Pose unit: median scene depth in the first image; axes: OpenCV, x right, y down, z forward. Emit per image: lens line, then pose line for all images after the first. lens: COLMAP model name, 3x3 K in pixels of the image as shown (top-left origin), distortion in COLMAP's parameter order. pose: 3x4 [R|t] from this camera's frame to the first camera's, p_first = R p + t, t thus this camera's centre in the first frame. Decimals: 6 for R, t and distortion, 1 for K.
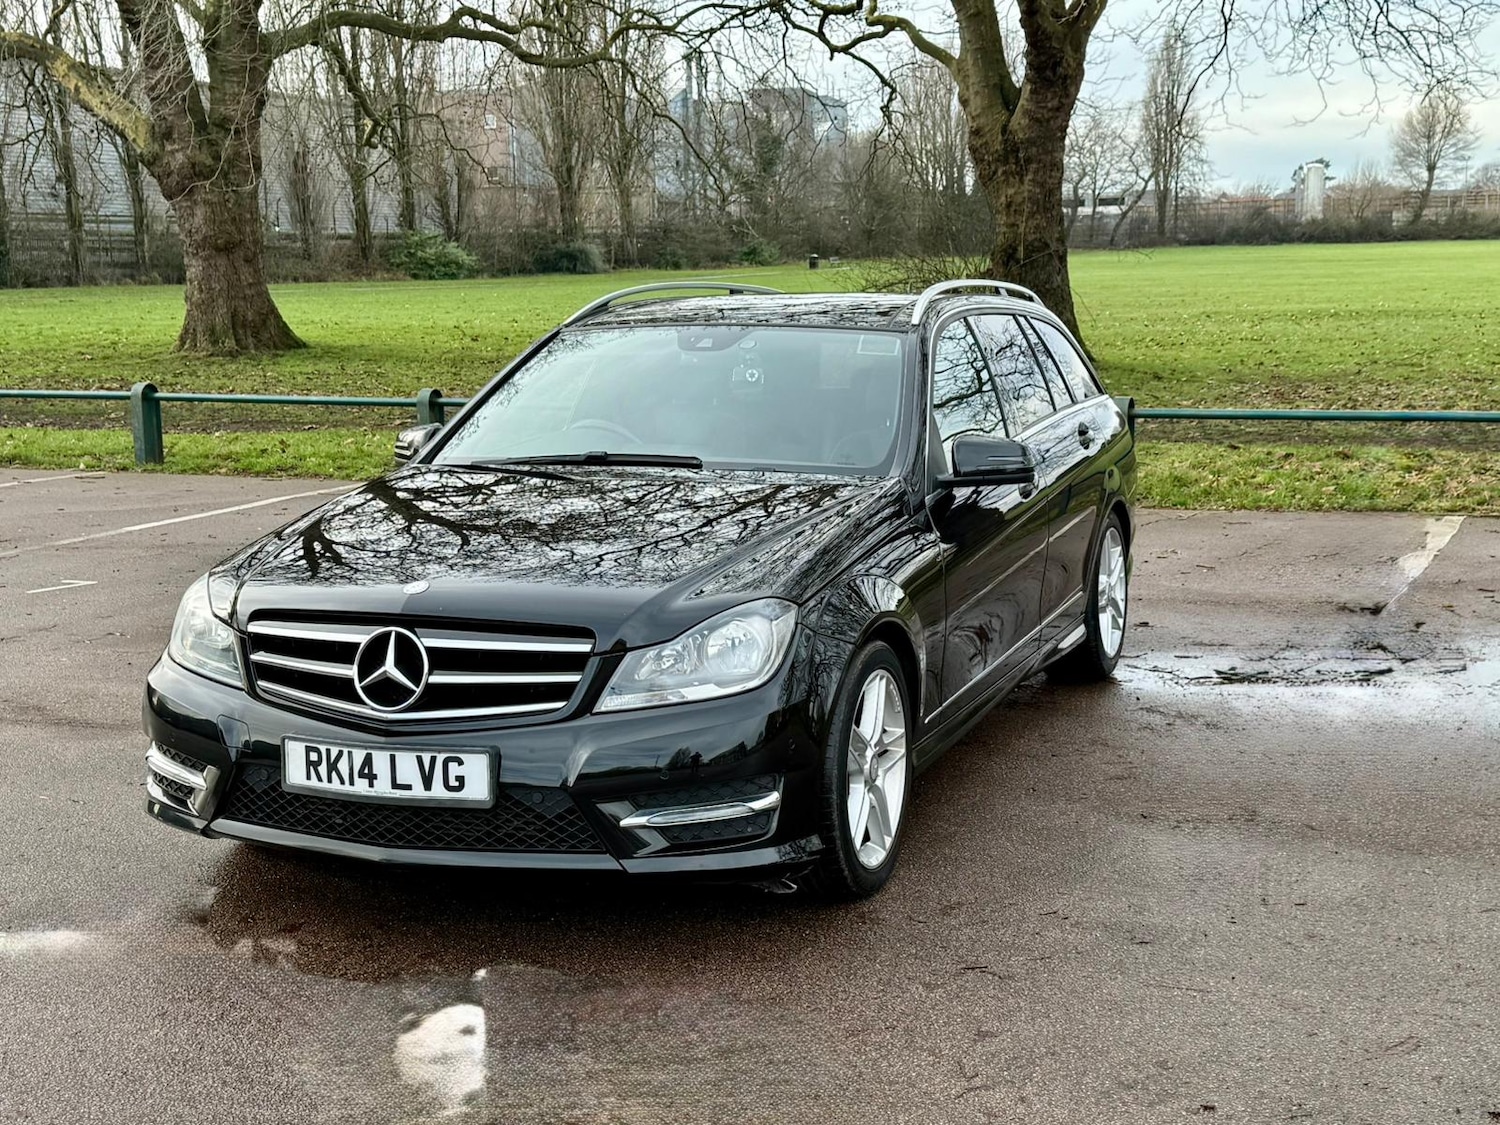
lens RADIAL K [[2112.9, 0, 750.5], [0, 2112.9, 562.2], [0, 0, 1]] dist [0.183528, 0.000000]
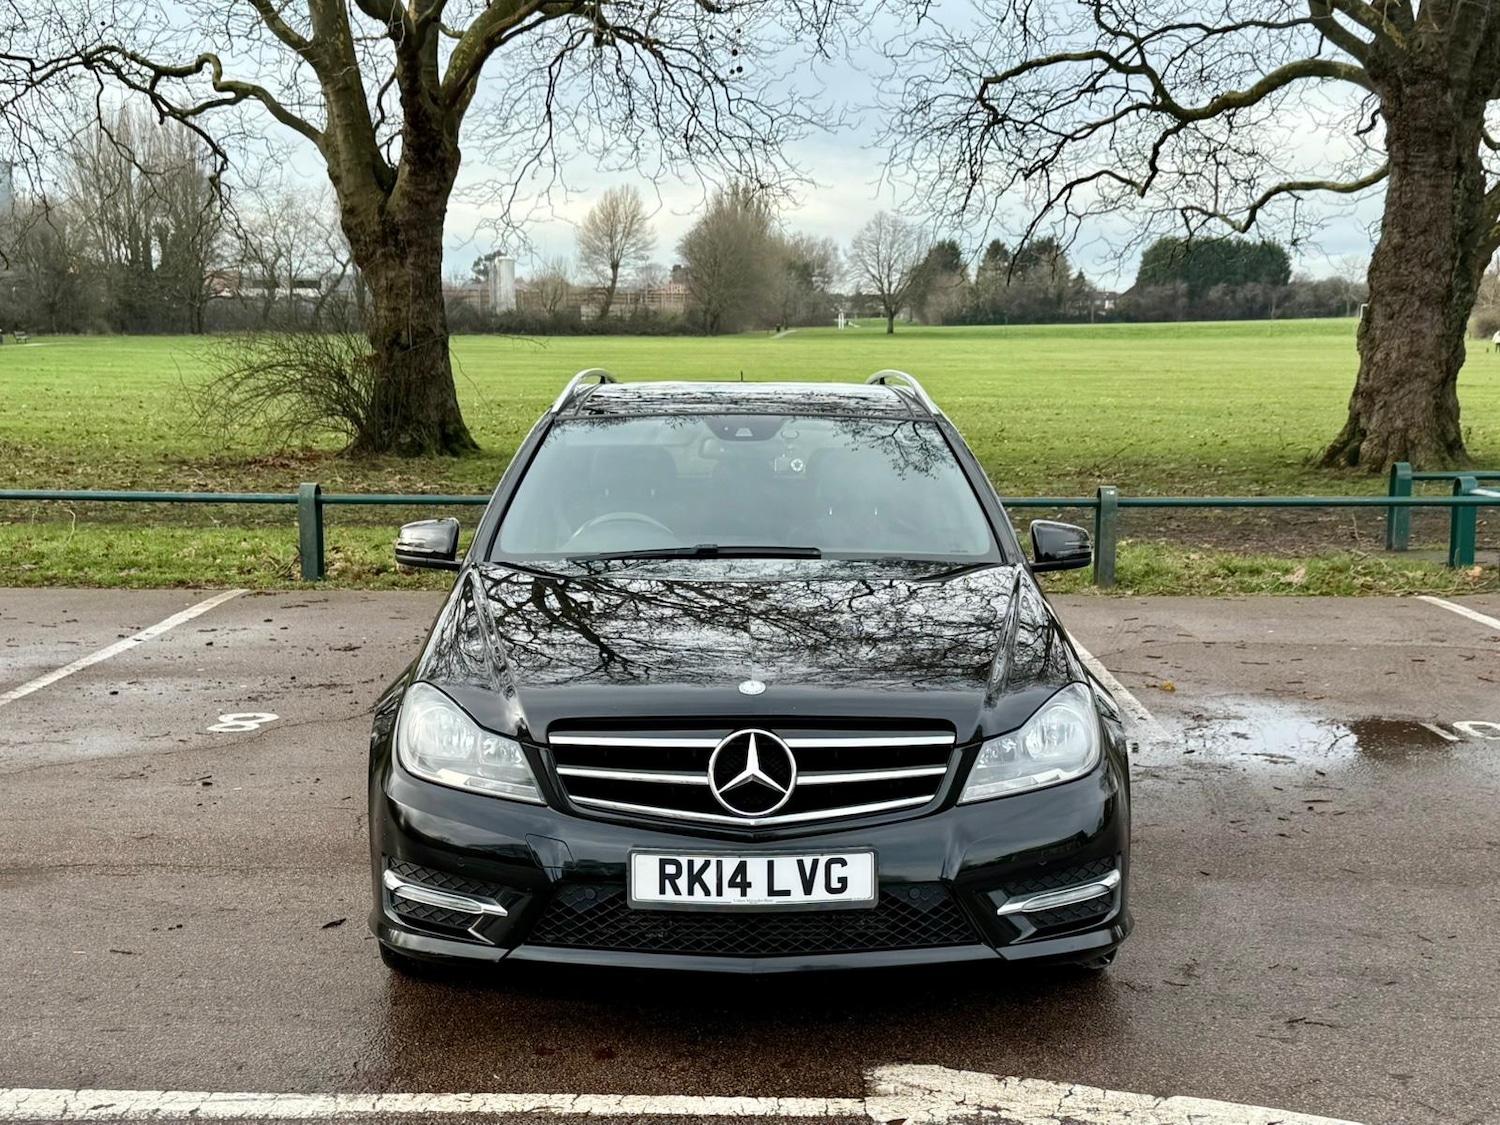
lens RADIAL K [[2175.7, 0, 746.6], [0, 2175.7, 665.2], [0, 0, 1]] dist [0.115597, 0.000000]
pose [[0.923371, -0.041301, 0.381681, -0.171354], [0.039607, 0.999140, 0.012297, -0.003319], [-0.381860, 0.003763, 0.924212, 0.028005]]
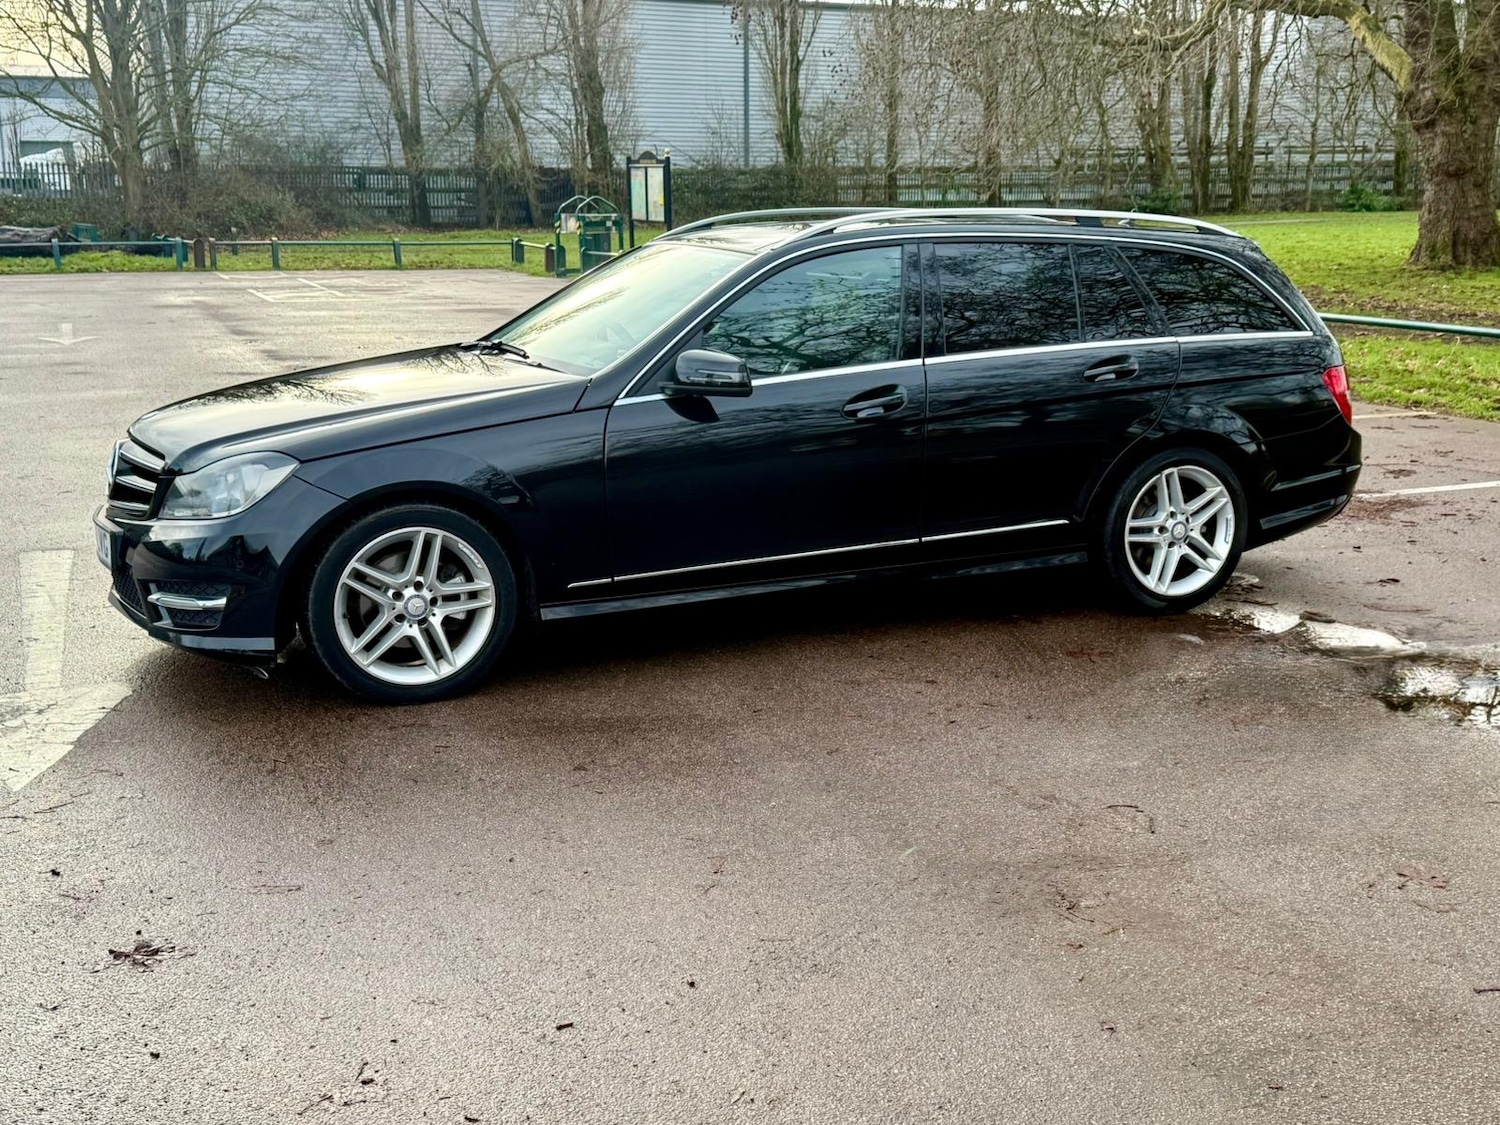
lens RADIAL K [[1741.4, 0, 753.6], [0, 1741.4, 563.5], [0, 0, 1]] dist [0.049428, 0.000000]
pose [[0.695751, 0.160864, -0.700038, 0.308263], [-0.108818, 0.986956, 0.118643, -0.023696], [0.709993, -0.006369, 0.704180, 0.144510]]
